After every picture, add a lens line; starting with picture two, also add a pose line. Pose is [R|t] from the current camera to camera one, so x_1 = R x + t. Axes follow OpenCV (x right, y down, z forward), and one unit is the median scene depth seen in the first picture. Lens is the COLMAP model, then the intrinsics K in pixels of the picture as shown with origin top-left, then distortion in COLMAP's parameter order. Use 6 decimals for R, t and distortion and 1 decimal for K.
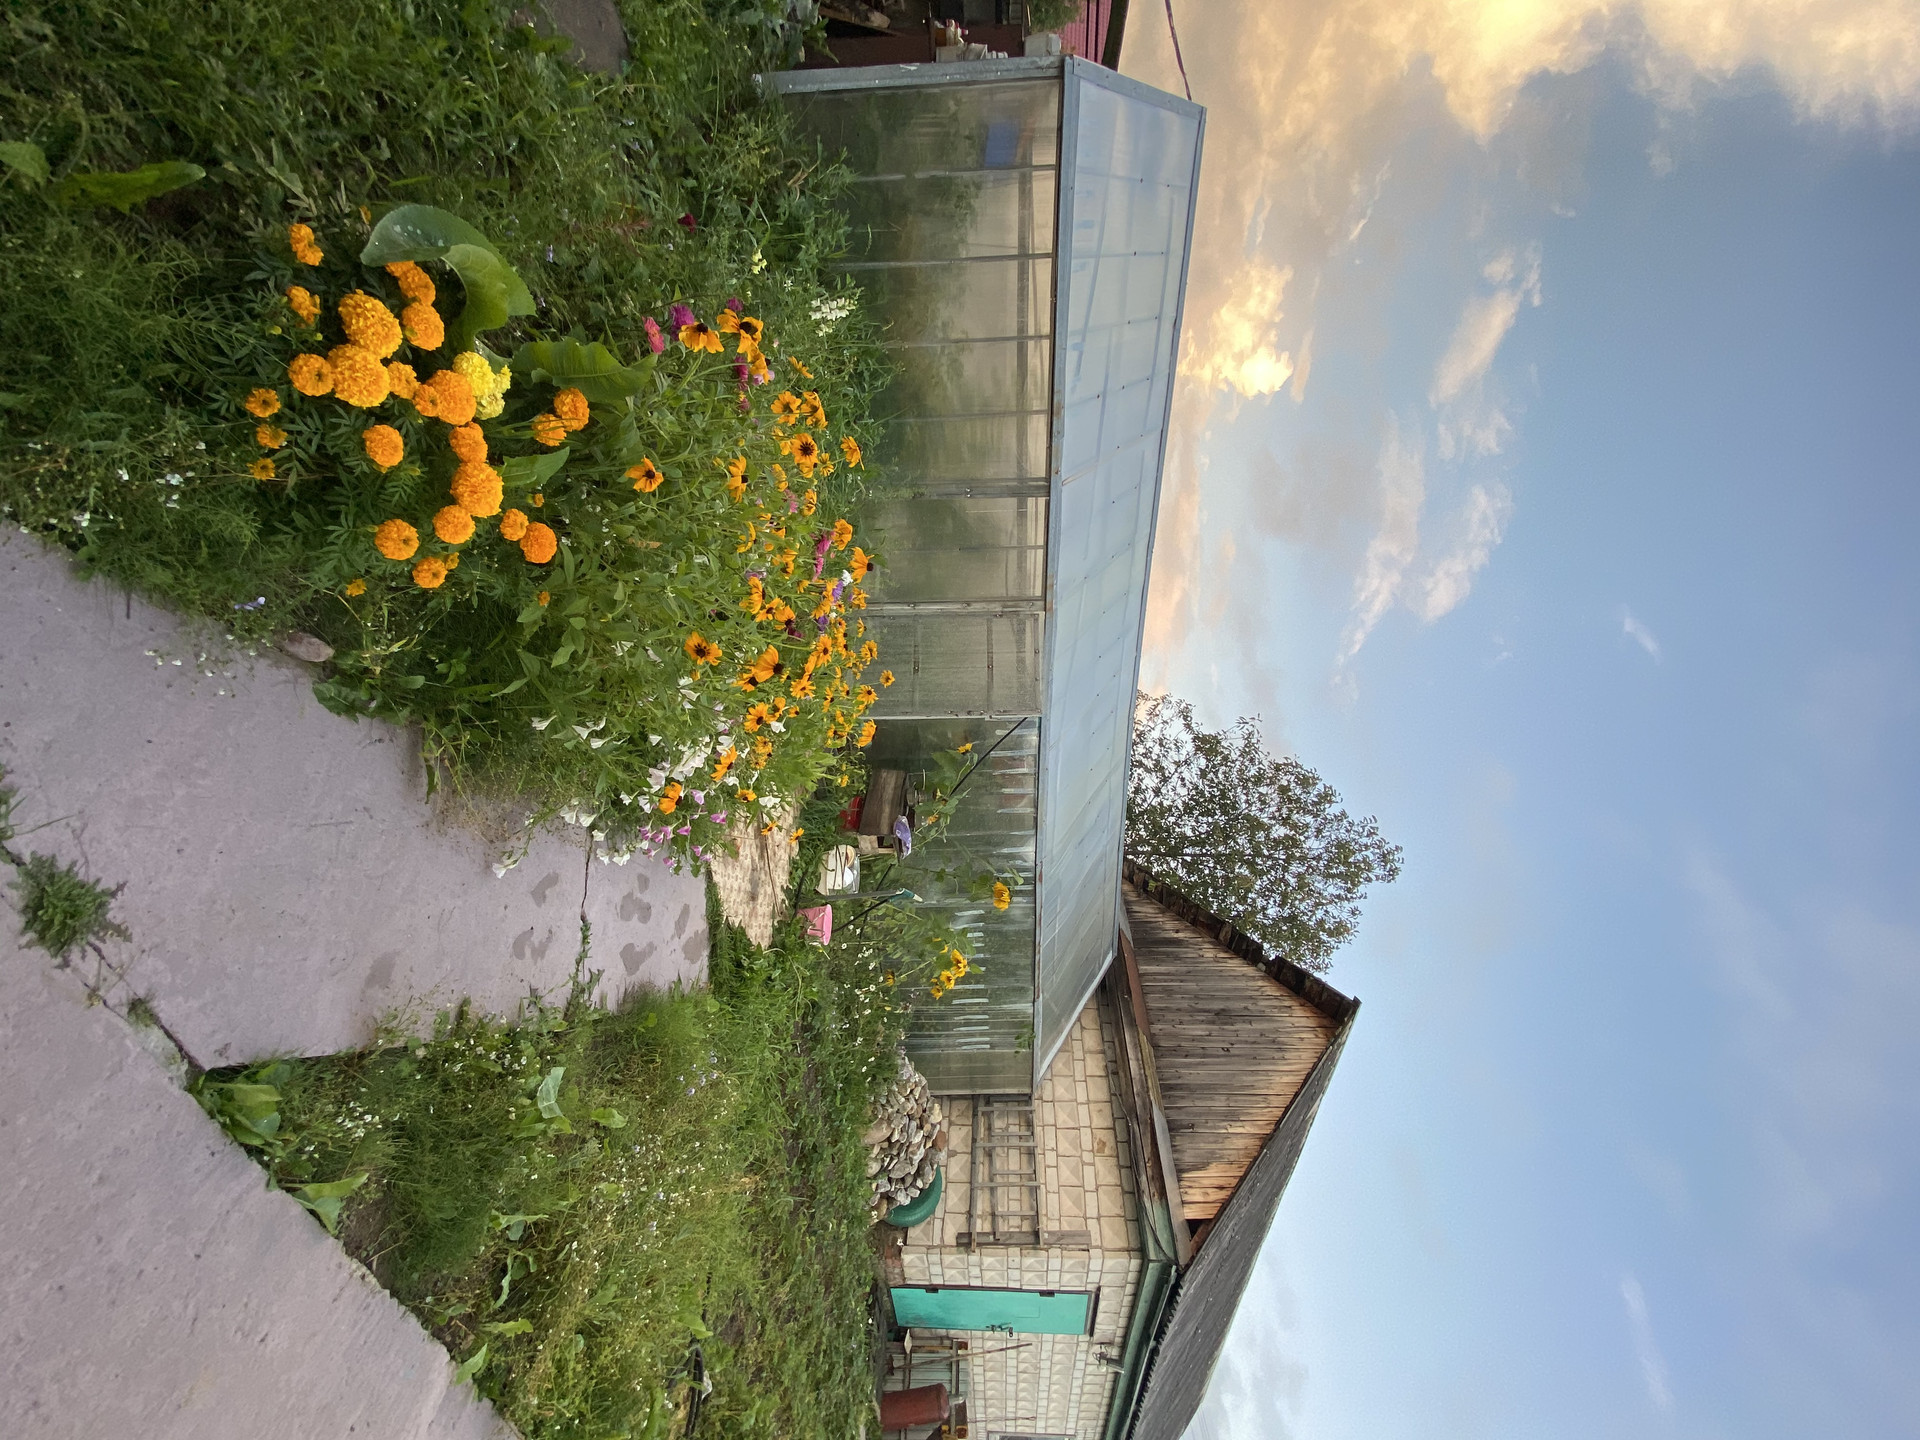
lens RADIAL K [[770.4, 0, 954.6], [0, 770.4, 702.6], [0, 0, 1]] dist [-0.006046, -0.000175]
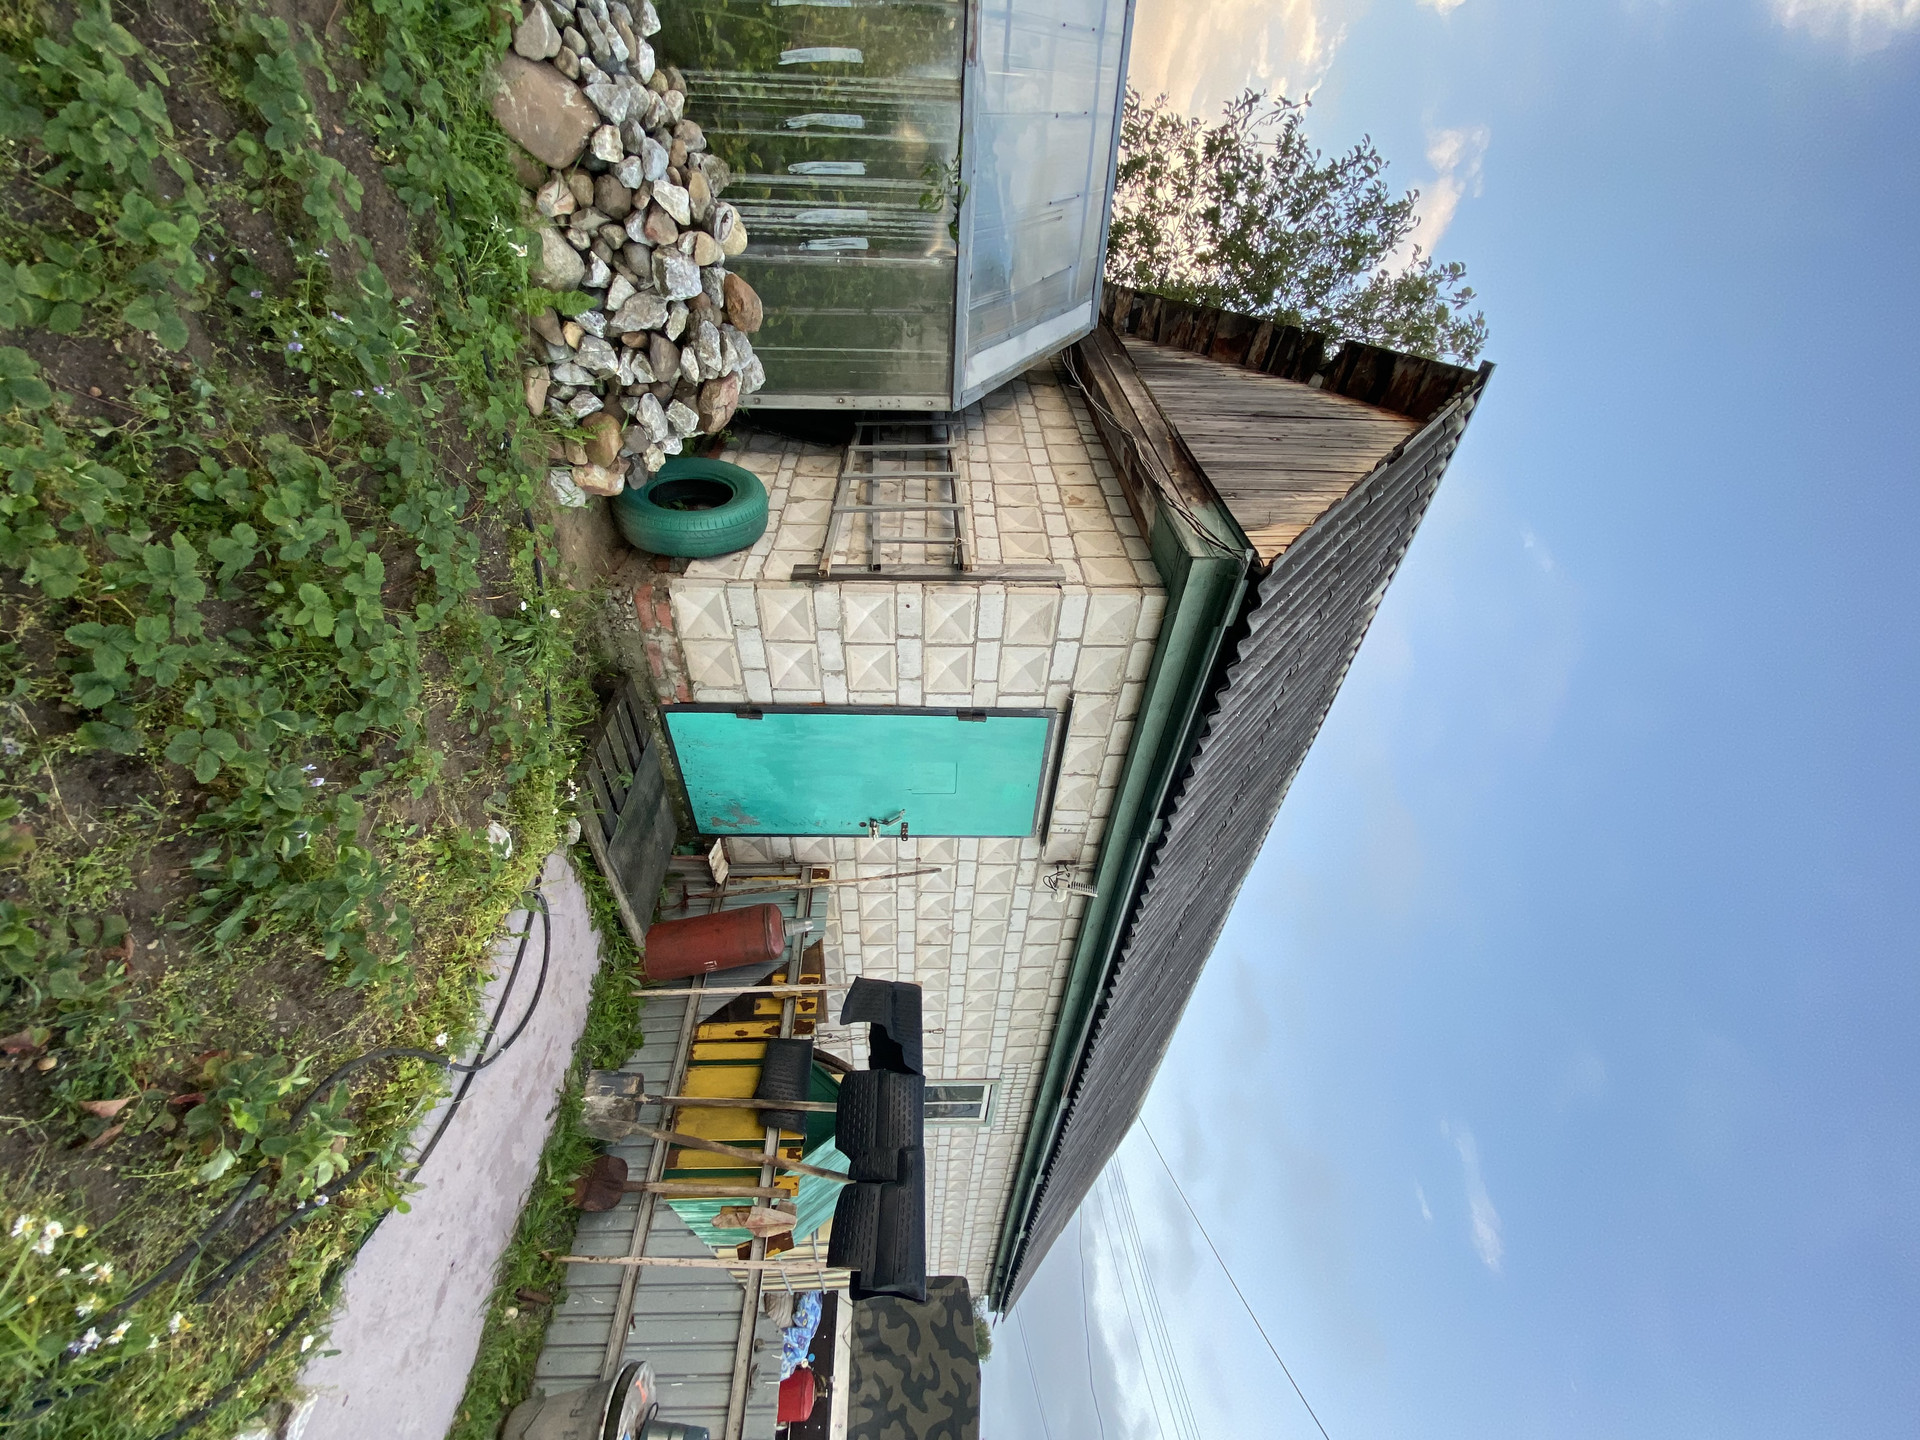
lens RADIAL K [[770.4, 0, 961.8], [0, 770.4, 738.7], [0, 0, 1]] dist [-0.006046, -0.000175]
pose [[0.992962, 0.006351, 0.118262, 0.048686], [-0.025146, 0.987099, 0.158122, 0.670301], [-0.115732, -0.159983, 0.980312, 0.461300]]
